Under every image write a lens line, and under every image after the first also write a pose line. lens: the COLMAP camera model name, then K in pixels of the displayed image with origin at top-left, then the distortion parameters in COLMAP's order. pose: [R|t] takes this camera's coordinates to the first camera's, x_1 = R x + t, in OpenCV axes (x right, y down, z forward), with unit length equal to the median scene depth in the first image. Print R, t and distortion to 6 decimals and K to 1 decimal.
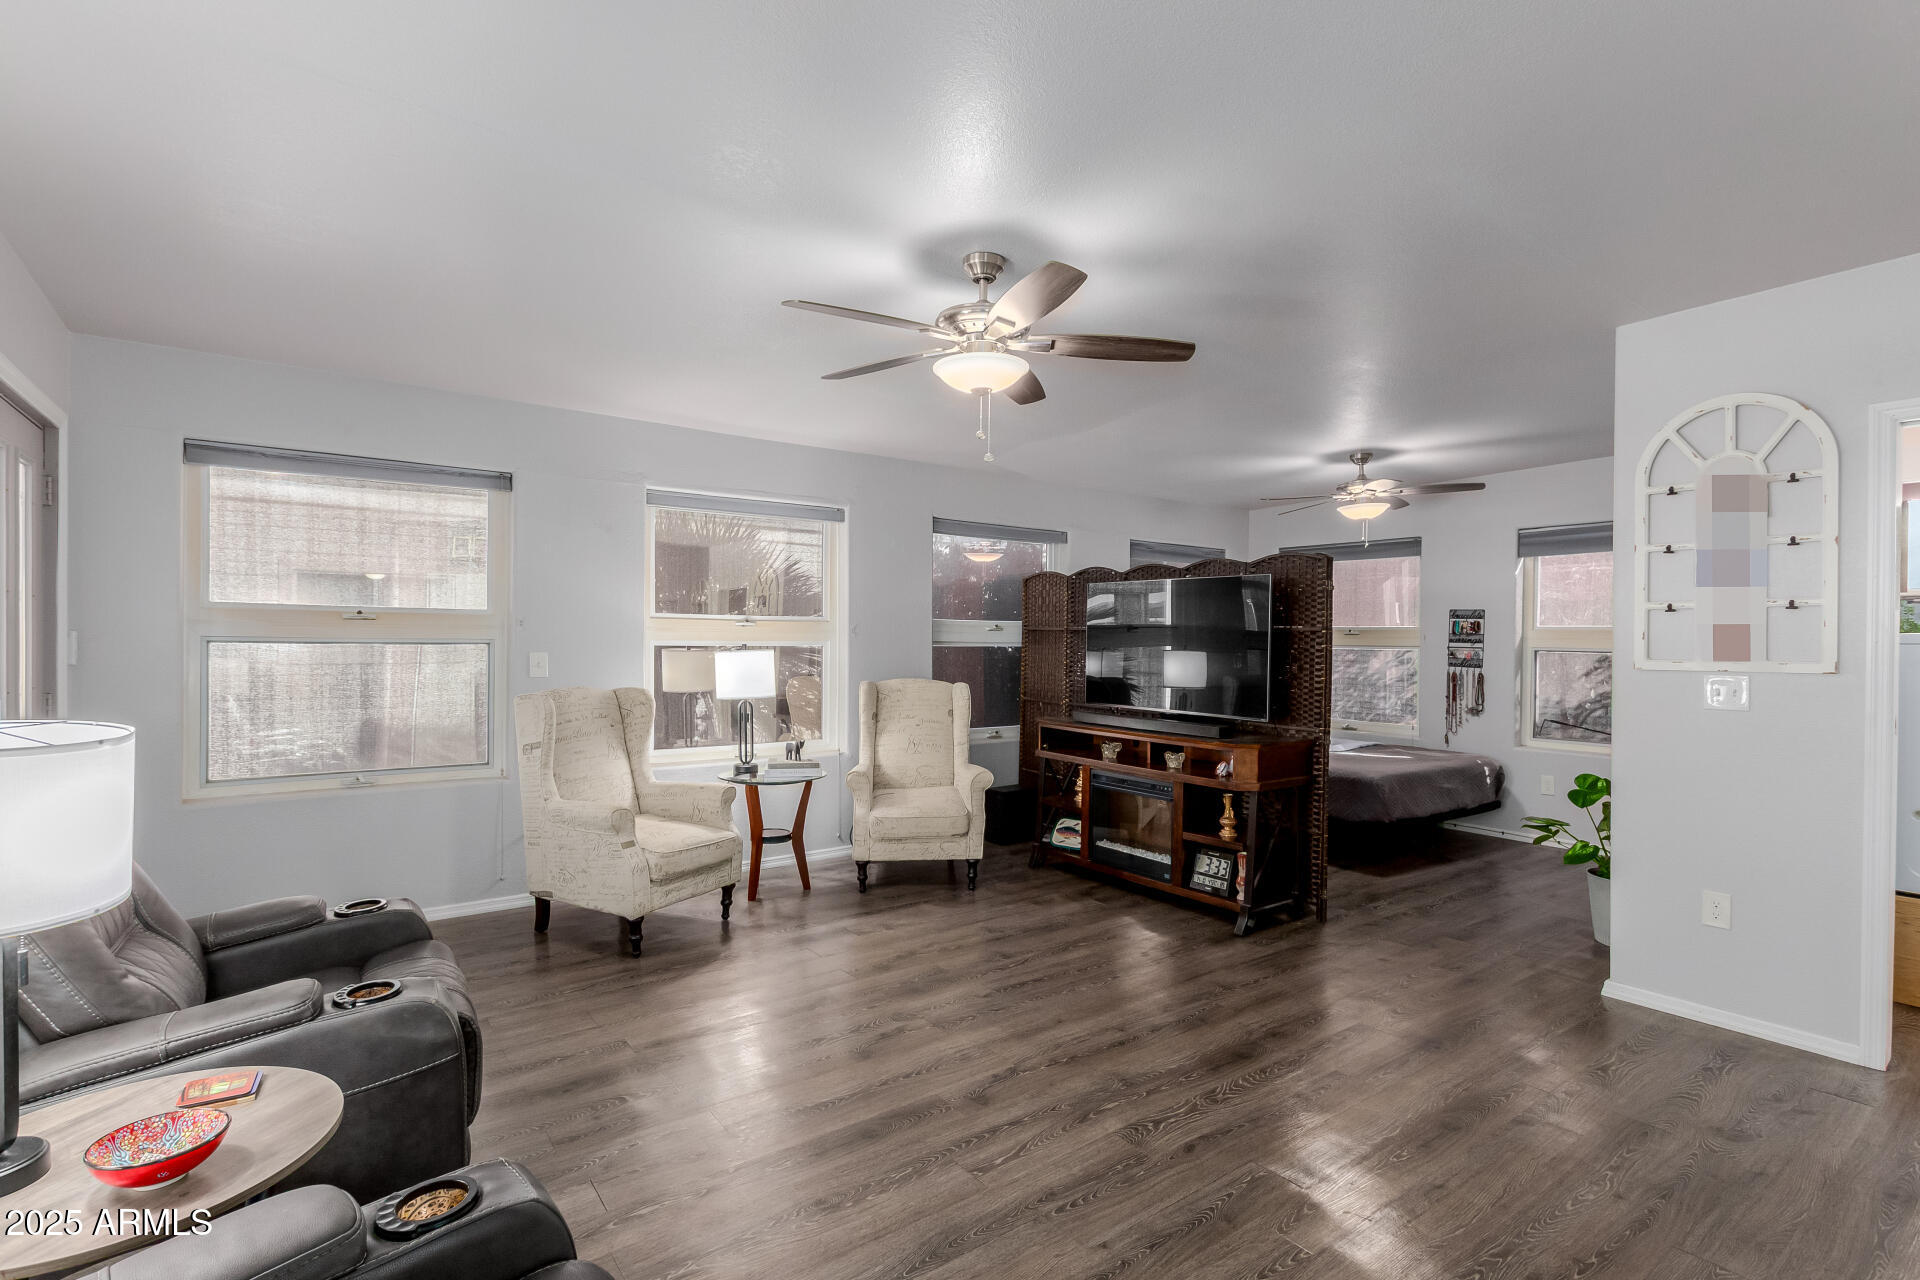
lens RADIAL K [[894.5, 0, 964.0], [0, 894.5, 645.4], [0, 0, 1]] dist [0.002091, -0.000219]
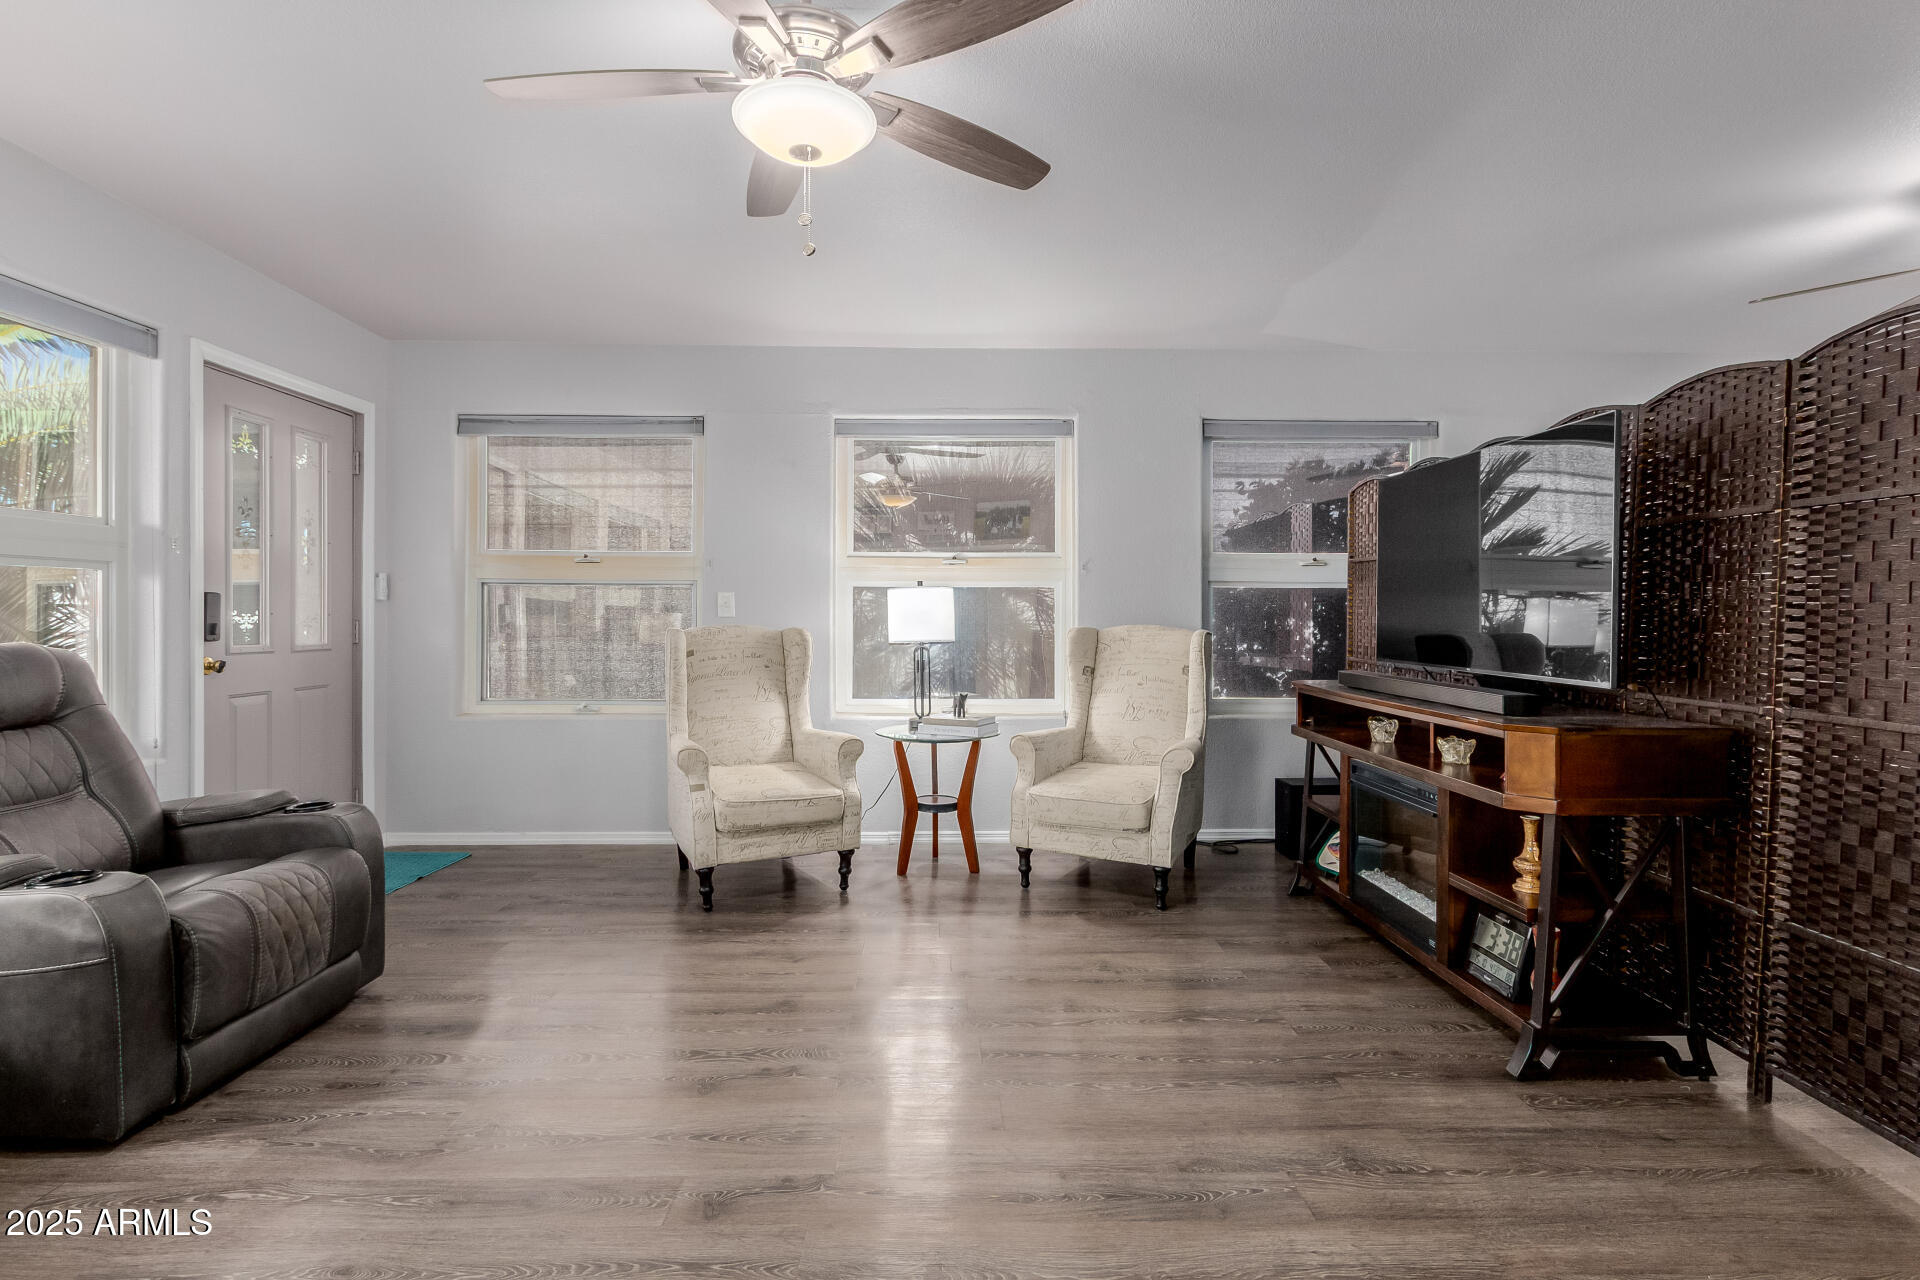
lens RADIAL K [[903.0, 0, 958.3], [0, 903.0, 624.7], [0, 0, 1]] dist [0.004601, -0.000744]
pose [[0.815328, -0.001676, -0.578997, 0.311372], [0.001349, 0.999999, -0.000996, 0.044005], [0.578998, 0.000031, 0.815329, 0.315646]]
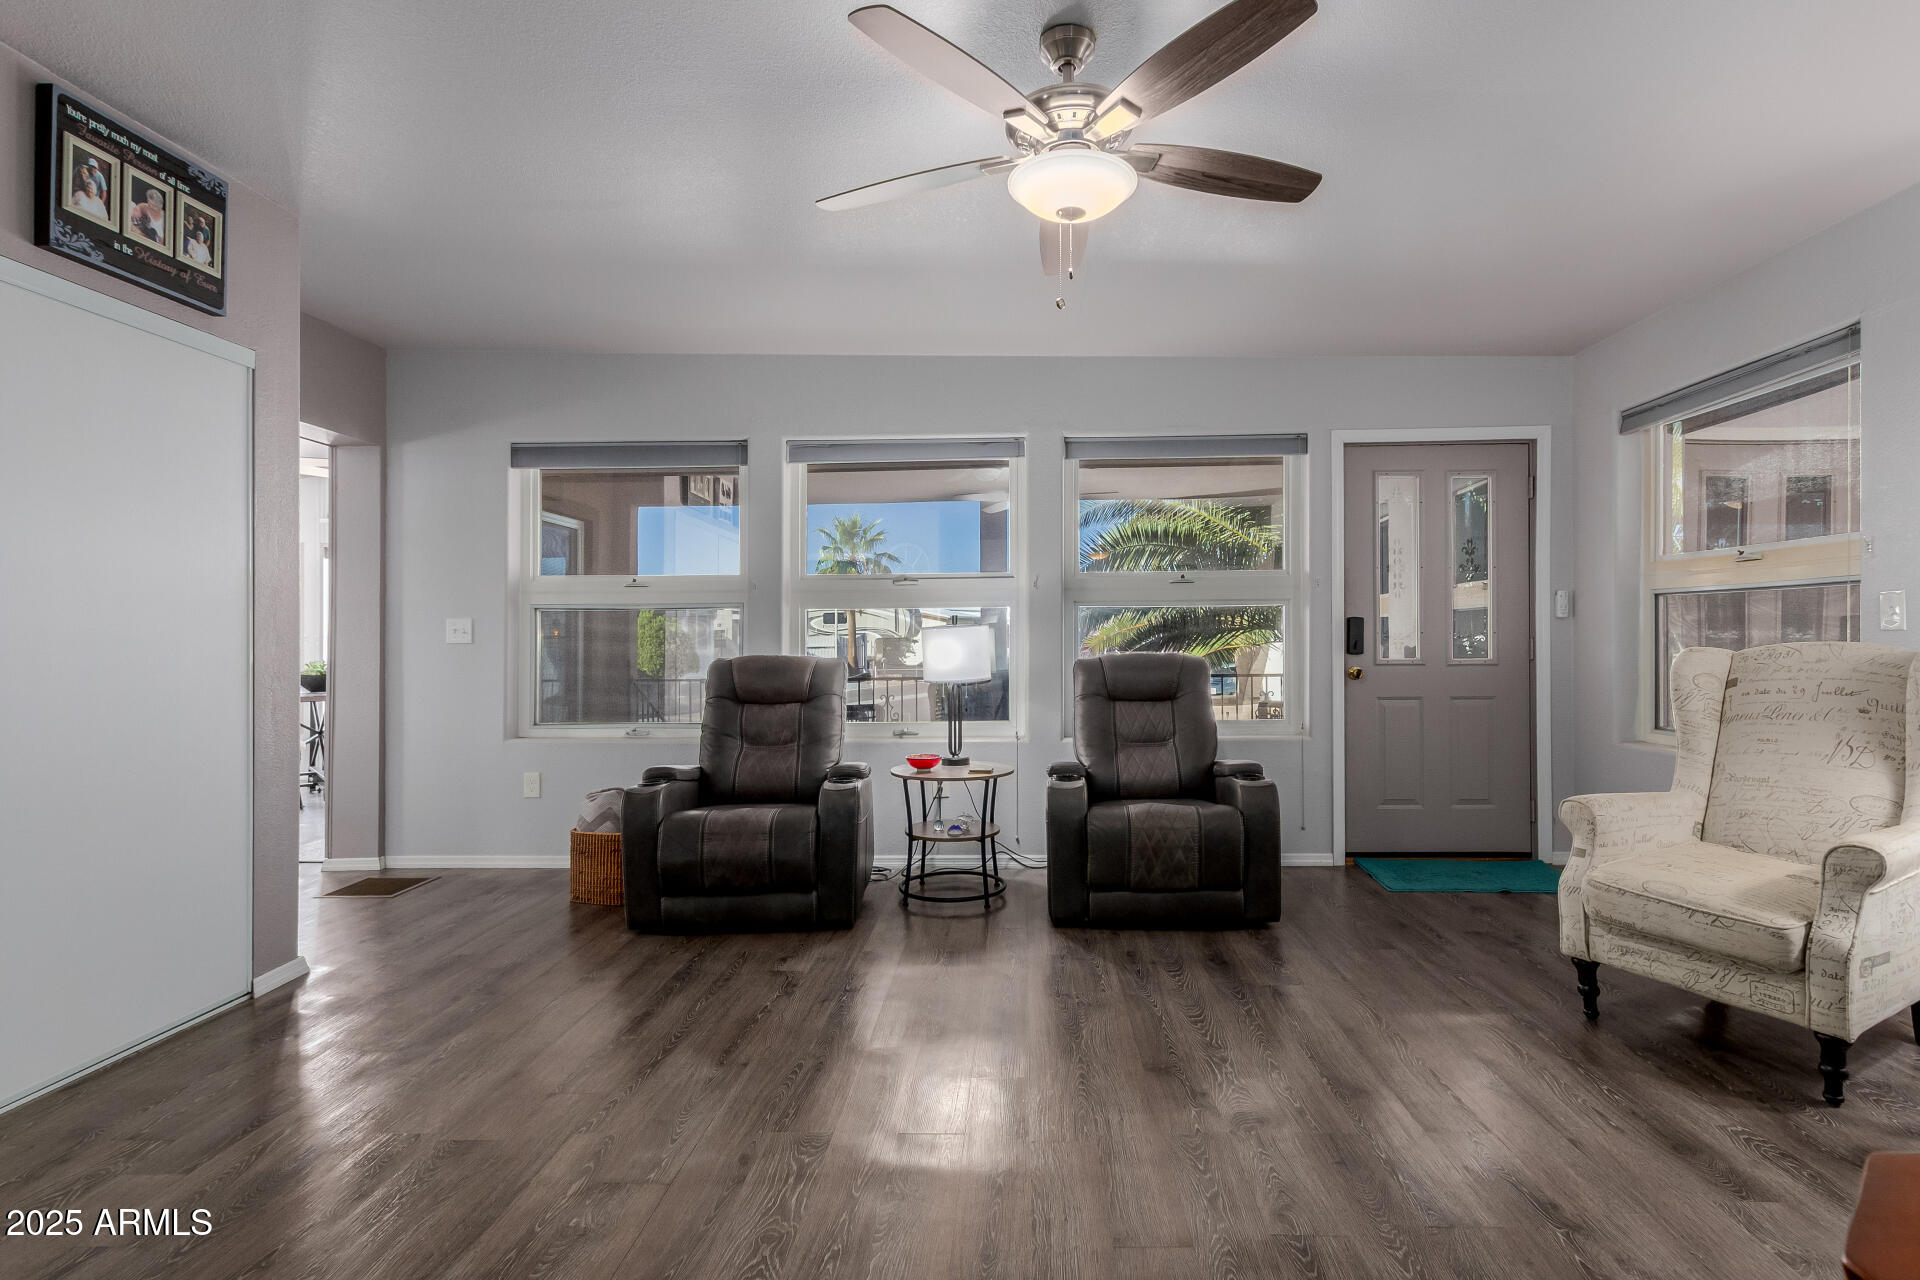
lens RADIAL K [[921.0, 0, 998.6], [0, 921.0, 633.7], [0, 0, 1]] dist [0.001234, 0.000037]
pose [[-0.614509, -0.008892, -0.788860, 0.399798], [-0.000661, 0.999942, -0.010756, 0.043993], [0.788910, -0.006088, -0.614479, 0.873464]]
